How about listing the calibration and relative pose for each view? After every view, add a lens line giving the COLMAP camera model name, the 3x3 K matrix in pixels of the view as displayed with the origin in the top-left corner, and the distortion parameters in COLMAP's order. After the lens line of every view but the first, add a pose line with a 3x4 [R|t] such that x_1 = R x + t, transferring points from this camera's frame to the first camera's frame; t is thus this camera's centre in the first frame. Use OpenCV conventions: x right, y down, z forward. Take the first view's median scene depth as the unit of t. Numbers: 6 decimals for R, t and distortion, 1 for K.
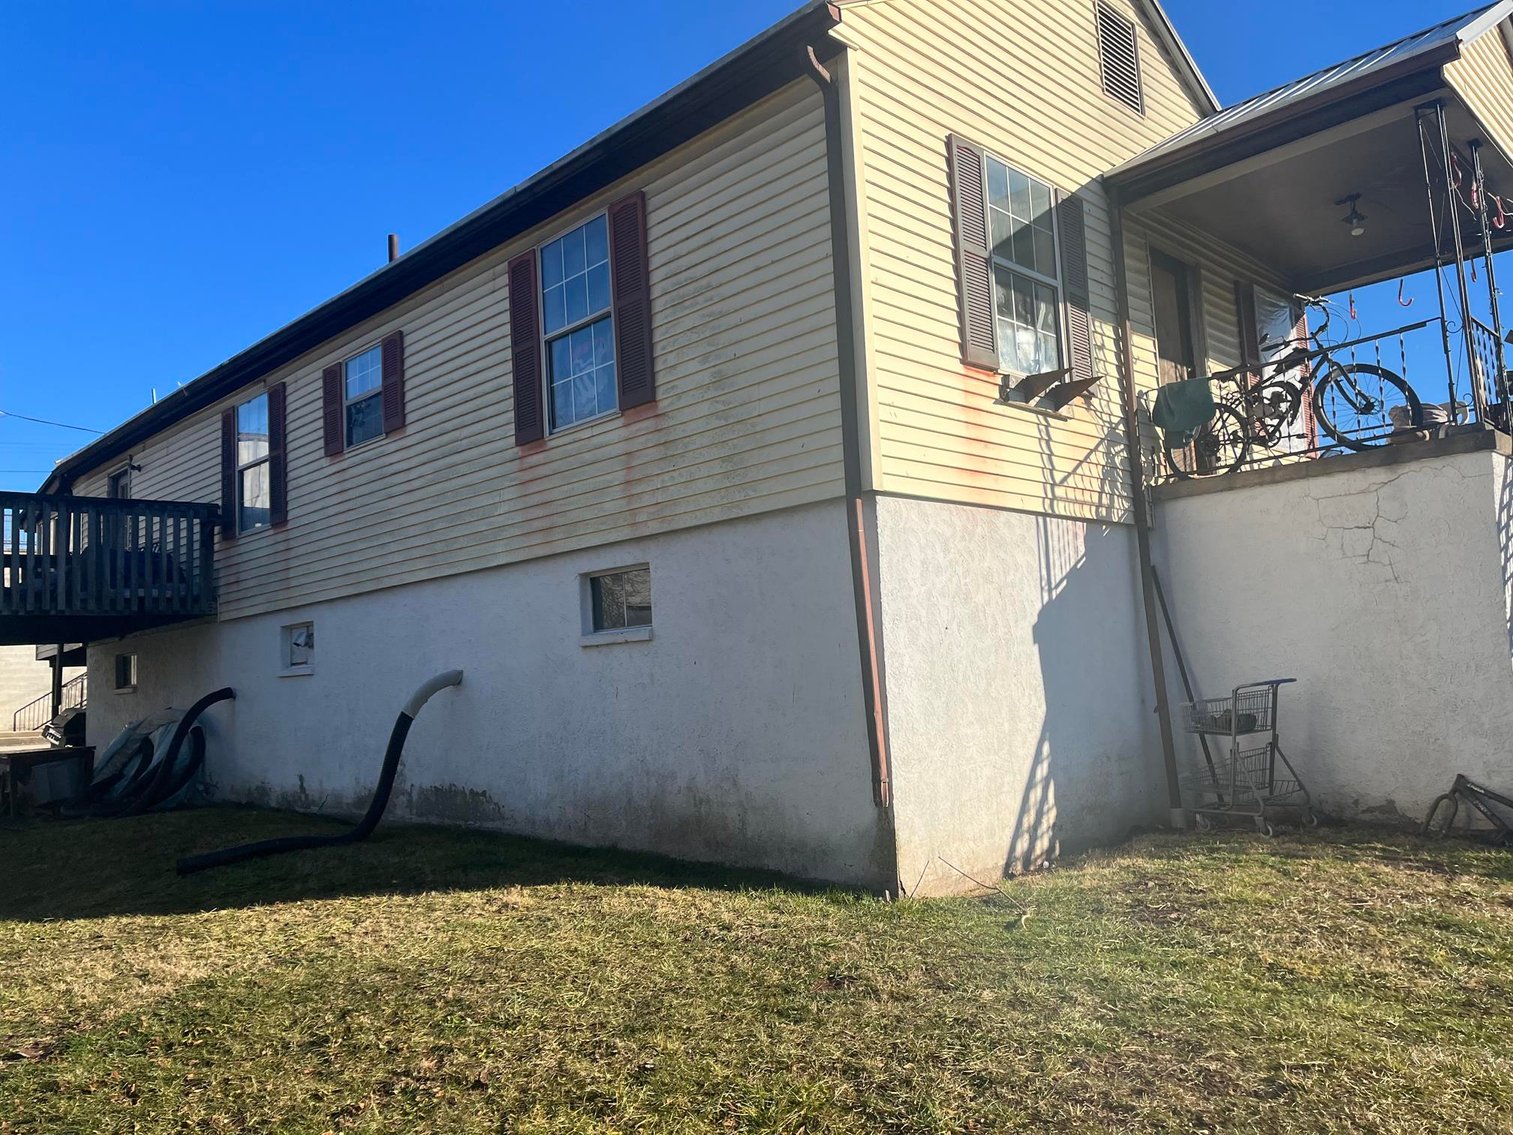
lens RADIAL K [[1138.7, 0, 743.2], [0, 1138.7, 564.7], [0, 0, 1]] dist [0.063252, -0.078834]
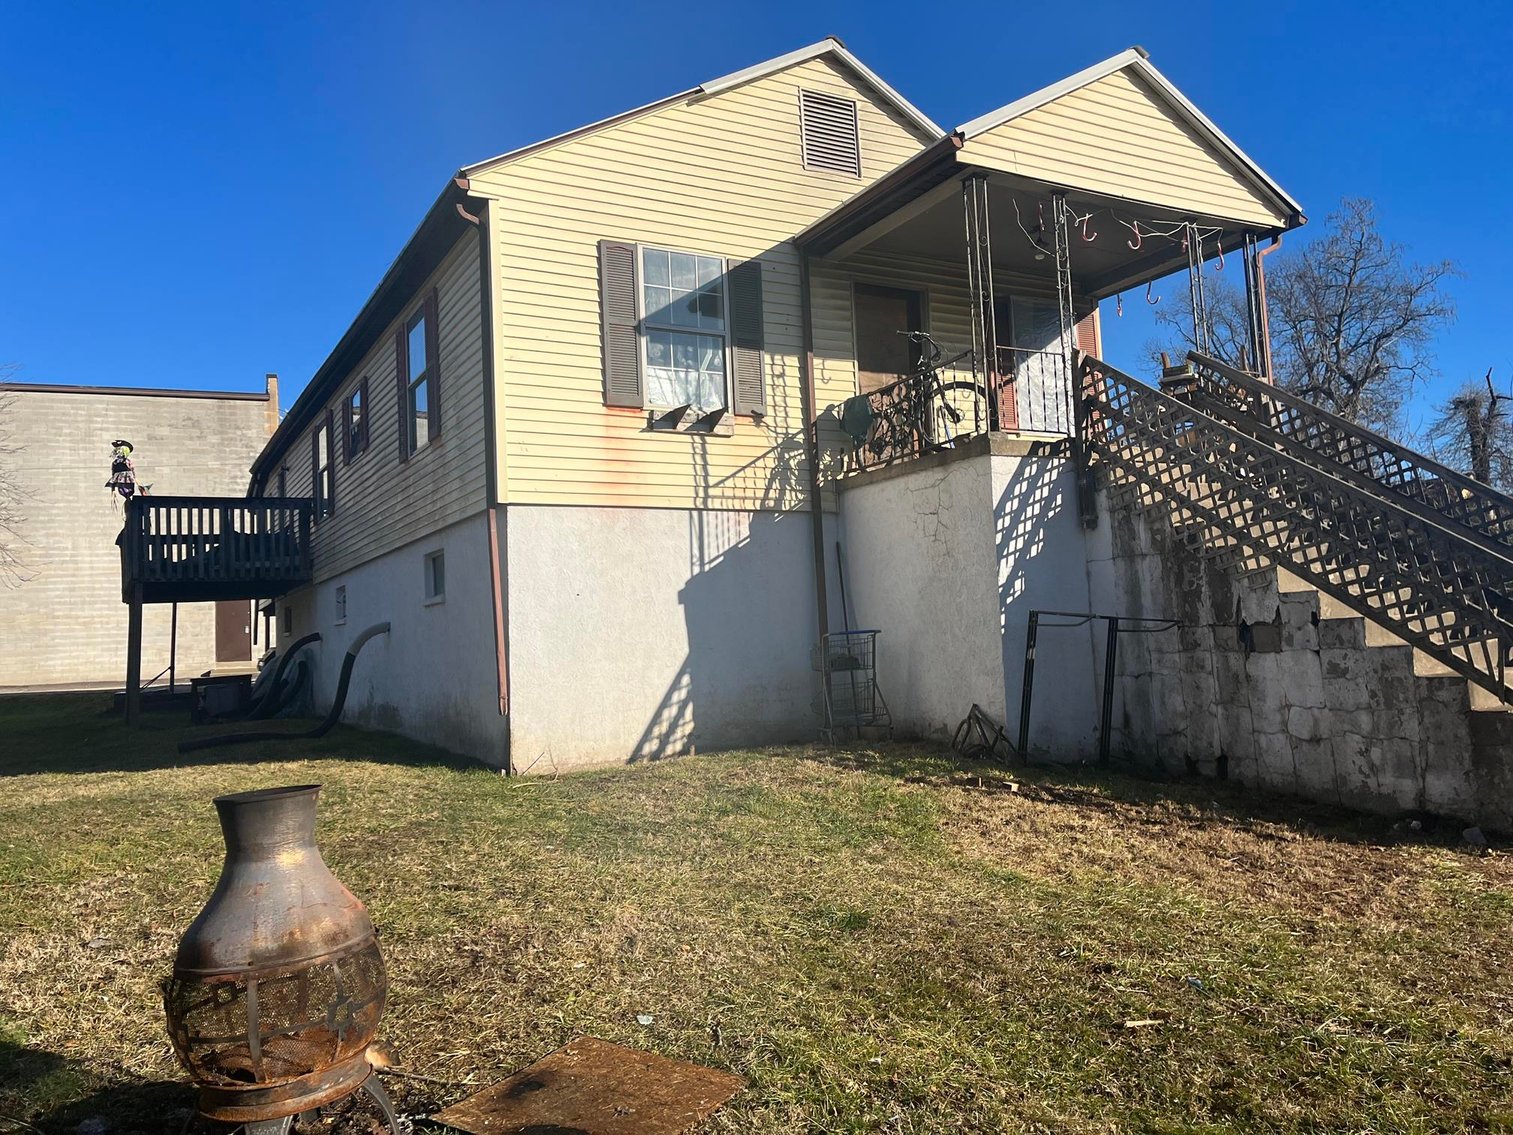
lens RADIAL K [[1138.7, 0, 760.6], [0, 1138.7, 562.6], [0, 0, 1]] dist [0.063252, -0.078834]
pose [[0.963026, -0.010387, -0.269210, 0.694608], [0.022358, 0.998891, 0.041439, -0.034771], [0.268481, -0.045926, 0.962190, -0.284415]]
